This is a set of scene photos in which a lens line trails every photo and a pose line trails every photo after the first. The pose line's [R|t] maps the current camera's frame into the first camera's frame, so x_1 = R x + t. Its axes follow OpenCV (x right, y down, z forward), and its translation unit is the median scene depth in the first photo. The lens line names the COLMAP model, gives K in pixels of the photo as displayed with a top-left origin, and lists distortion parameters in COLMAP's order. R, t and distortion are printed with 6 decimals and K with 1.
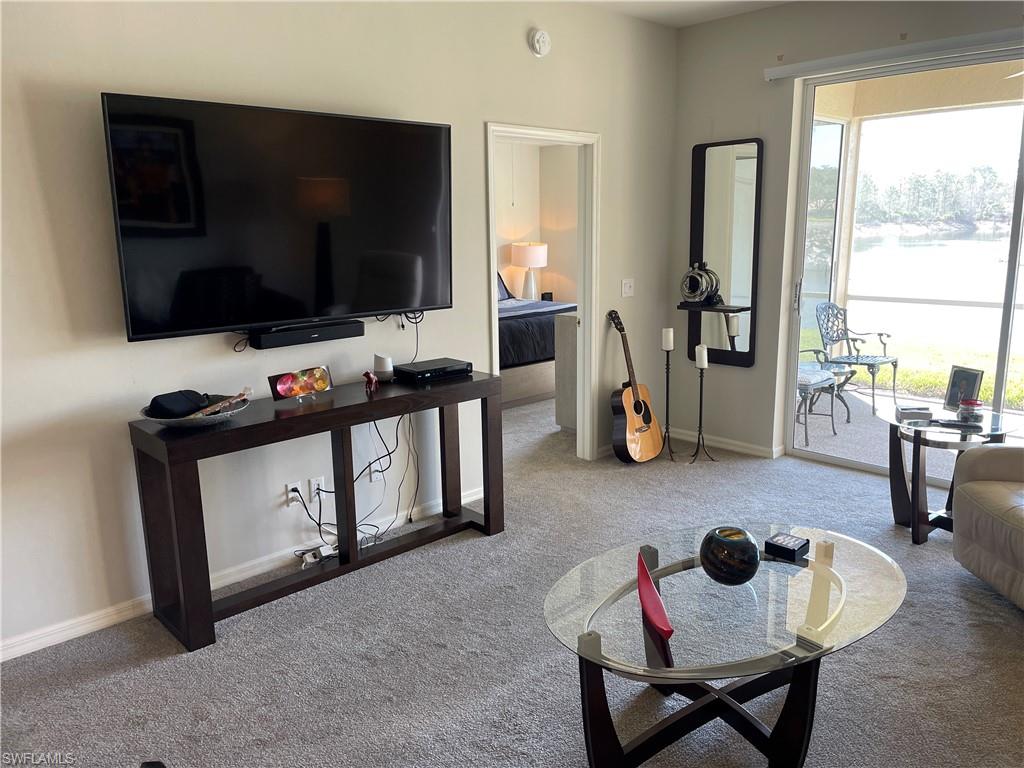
lens RADIAL K [[770.0, 0, 506.3], [0, 770.0, 377.7], [0, 0, 1]] dist [0.069834, -0.081615]
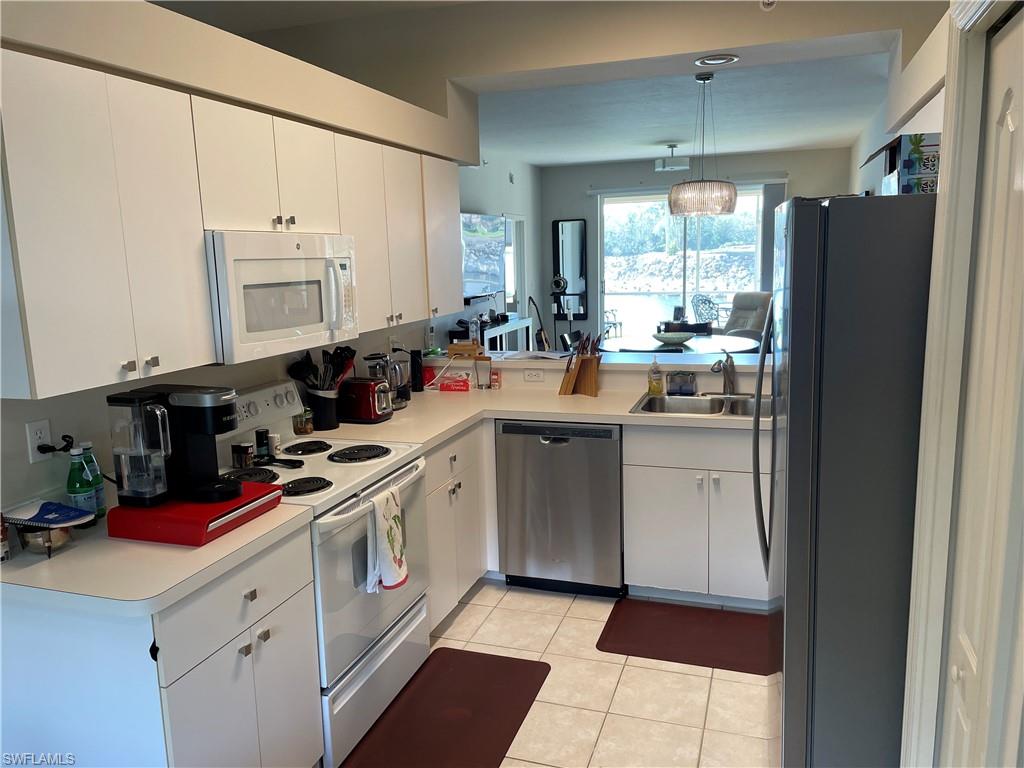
lens RADIAL K [[770.0, 0, 510.8], [0, 770.0, 380.5], [0, 0, 1]] dist [0.069834, -0.081615]
pose [[0.888748, -0.072443, 0.452635, -1.067322], [0.084231, 0.996429, -0.005913, 0.184209], [-0.450590, 0.043381, 0.891676, -1.046010]]
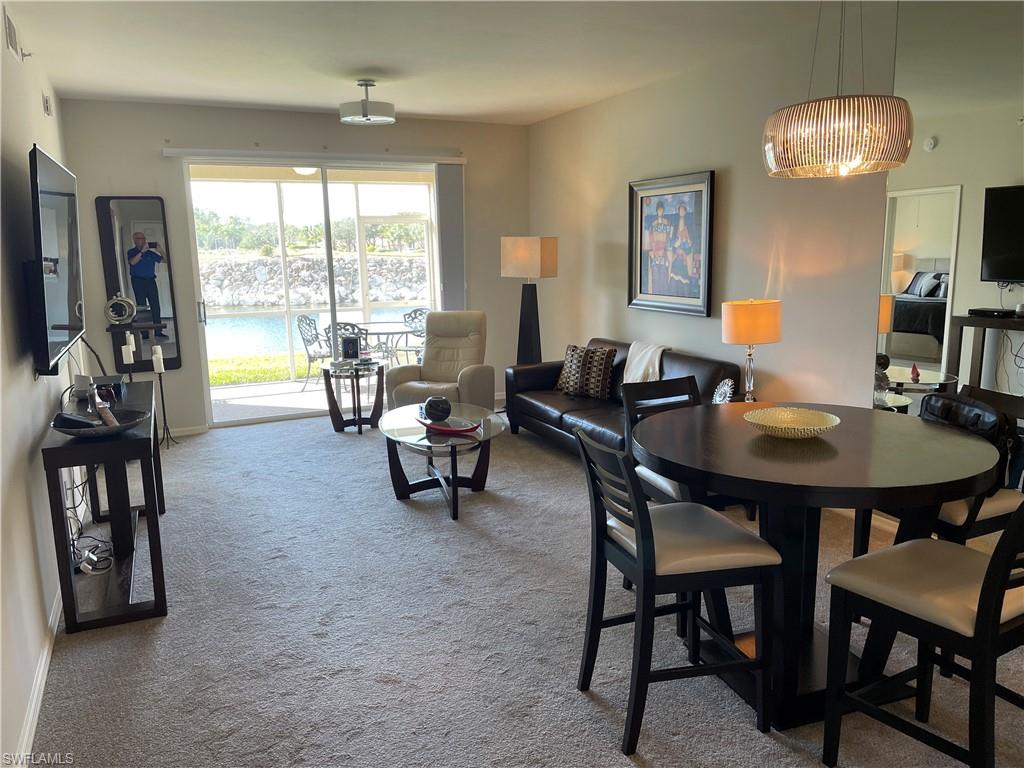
lens RADIAL K [[770.0, 0, 516.2], [0, 770.0, 385.8], [0, 0, 1]] dist [0.069834, -0.081615]
pose [[0.321264, -0.153981, 0.934387, -0.889720], [0.176084, 0.979198, 0.100824, -0.020731], [-0.930475, 0.132140, 0.341695, 0.015616]]
